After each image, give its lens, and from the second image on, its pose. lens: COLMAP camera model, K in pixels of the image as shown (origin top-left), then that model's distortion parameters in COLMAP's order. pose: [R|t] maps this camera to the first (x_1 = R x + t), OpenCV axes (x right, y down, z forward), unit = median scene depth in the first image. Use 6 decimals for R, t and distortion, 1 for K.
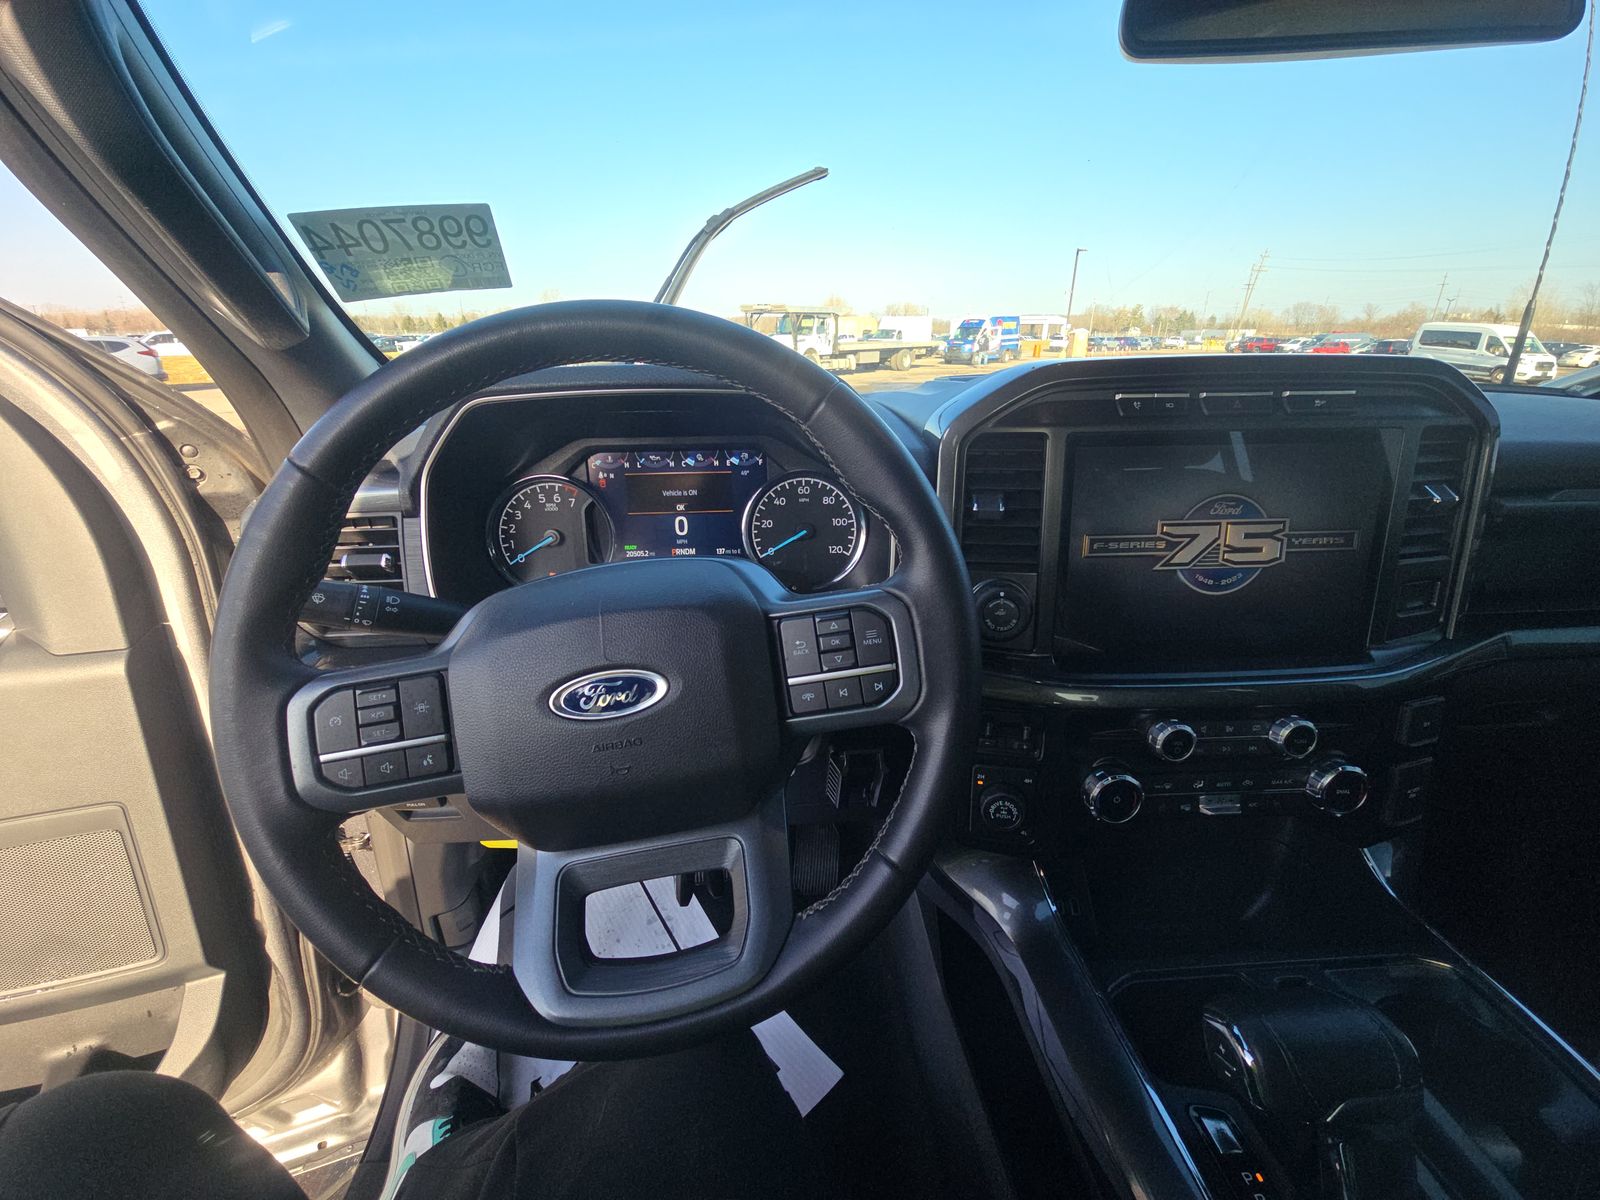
lens RADIAL K [[651.6, 0, 802.6], [0, 651.6, 596.4], [0, 0, 1]] dist [0.019420, -0.009481]
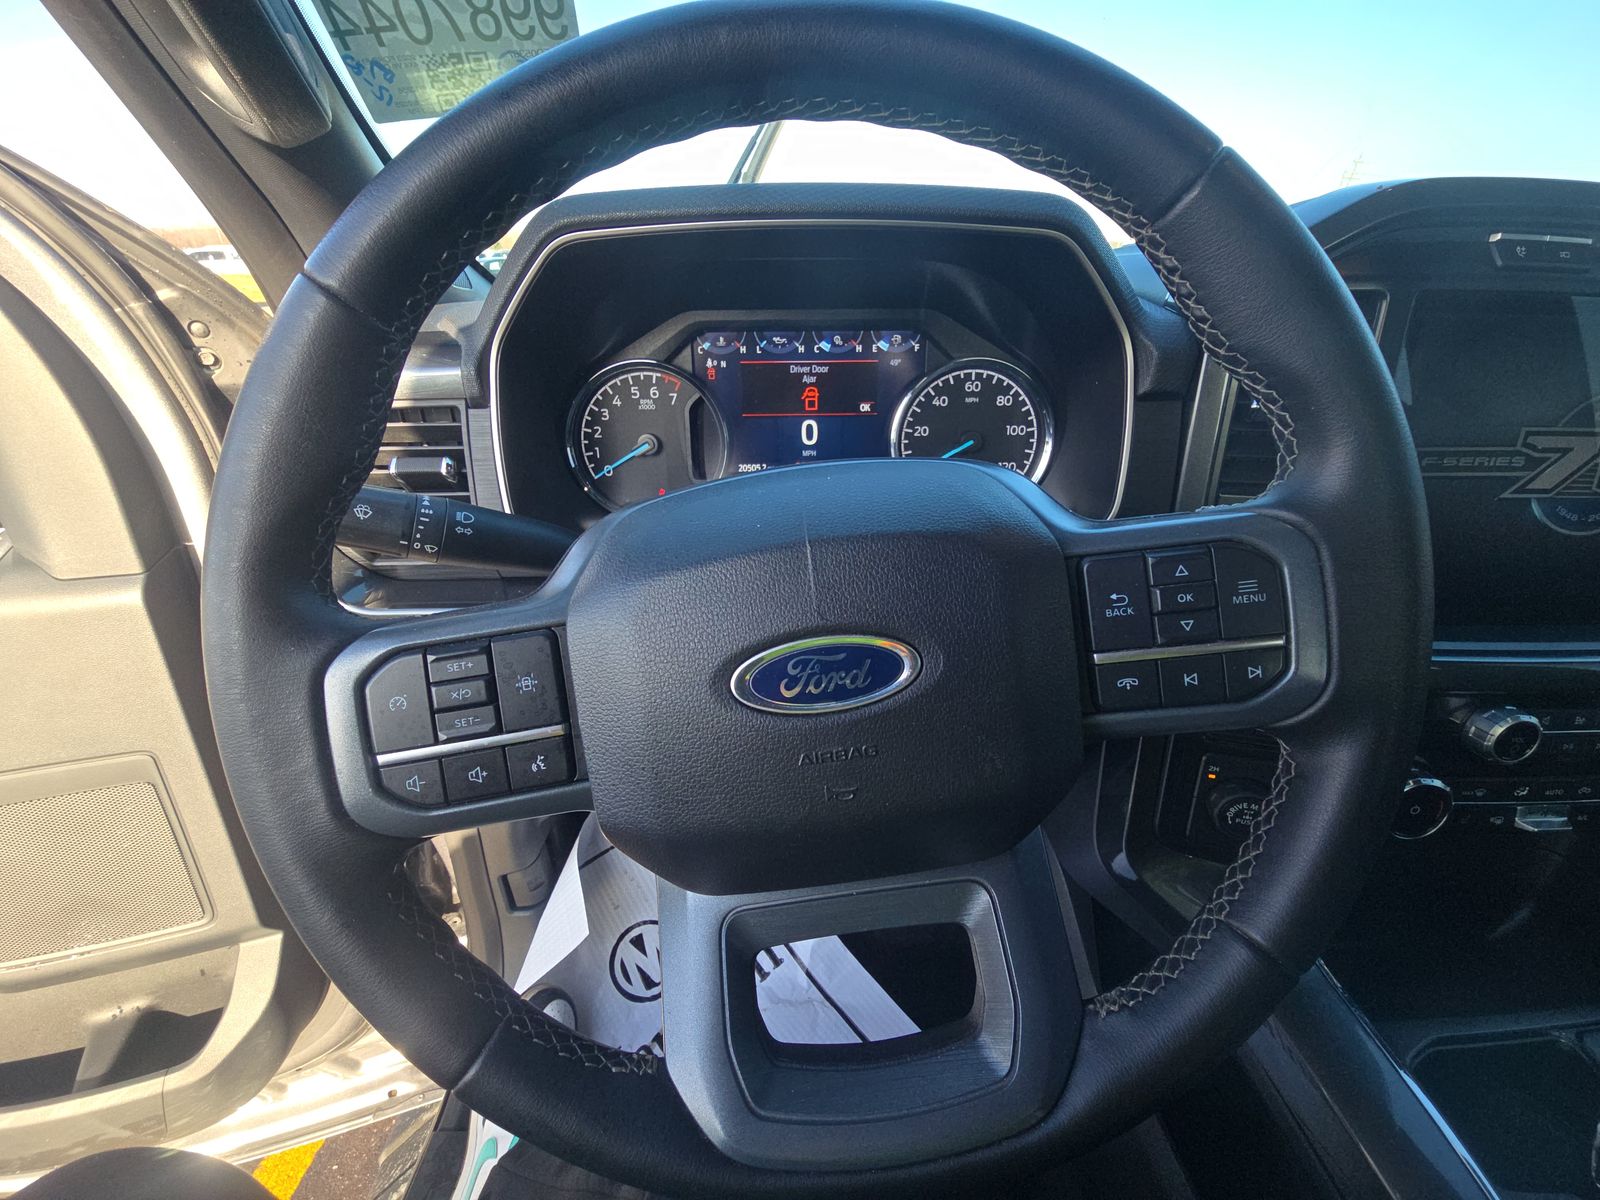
lens RADIAL K [[651.6, 0, 802.6], [0, 651.6, 596.4], [0, 0, 1]] dist [0.019420, -0.009481]
pose [[0.998655, 0.025704, -0.045020, -0.176008], [-0.021058, 0.994685, 0.100791, 0.008891], [0.047372, -0.099707, 0.993889, 0.237661]]
